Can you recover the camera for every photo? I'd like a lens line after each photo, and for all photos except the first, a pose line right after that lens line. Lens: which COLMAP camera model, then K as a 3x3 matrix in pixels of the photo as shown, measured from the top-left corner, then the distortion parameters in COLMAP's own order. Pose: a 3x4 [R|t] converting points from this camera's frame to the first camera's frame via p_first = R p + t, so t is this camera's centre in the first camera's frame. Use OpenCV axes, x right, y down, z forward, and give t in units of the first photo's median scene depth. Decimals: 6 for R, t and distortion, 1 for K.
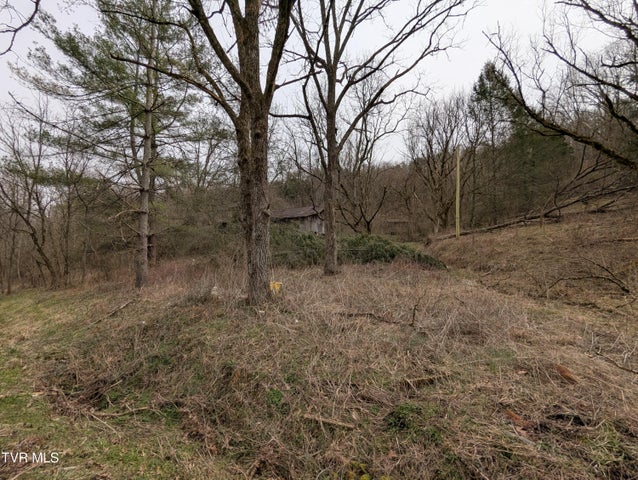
lens RADIAL K [[302.9, 0, 319.0], [0, 302.9, 240.0], [0, 0, 1]] dist [-0.004302, 0.001672]
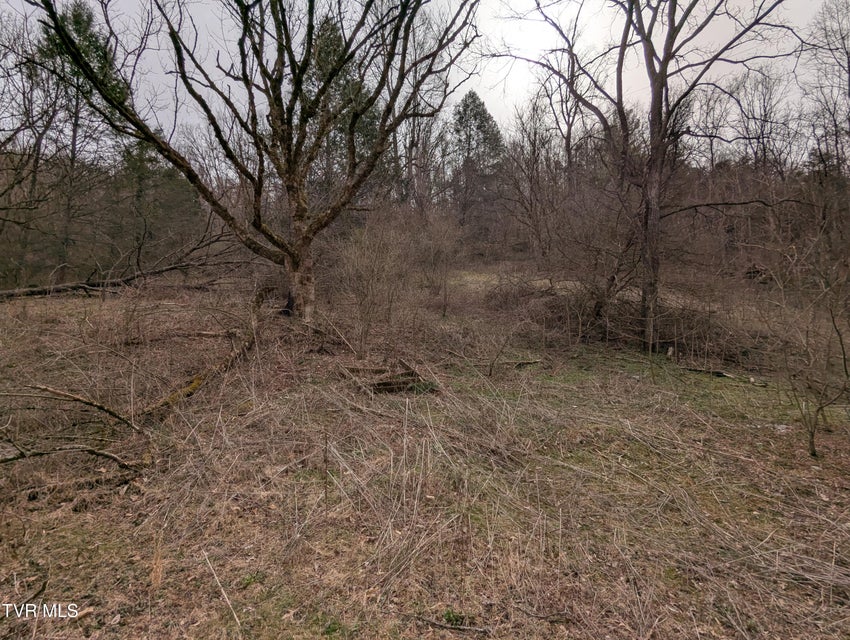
lens RADIAL K [[403.6, 0, 425.0], [0, 403.6, 320.0], [0, 0, 1]] dist [-0.004302, 0.001672]
pose [[0.364200, 0.075383, 0.928265, 0.158215], [-0.069562, 0.996137, -0.053603, -0.006188], [-0.928719, -0.045050, 0.368036, 0.114877]]
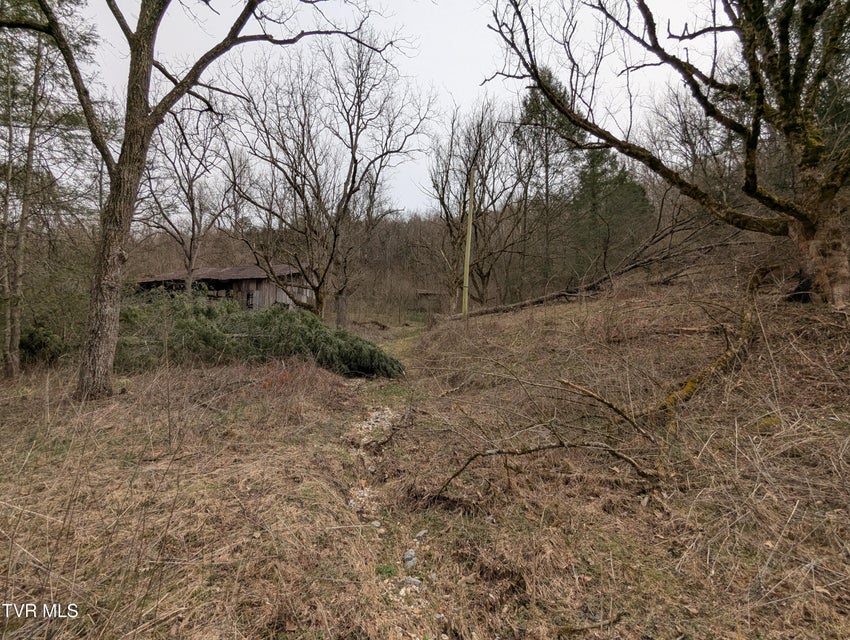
lens RADIAL K [[403.6, 0, 425.0], [0, 403.6, 320.0], [0, 0, 1]] dist [-0.004302, 0.001672]
pose [[0.985057, 0.023901, 0.170560, 0.161189], [-0.025094, 0.999673, 0.004844, -0.004568], [-0.170389, -0.009051, 0.985335, 0.139279]]
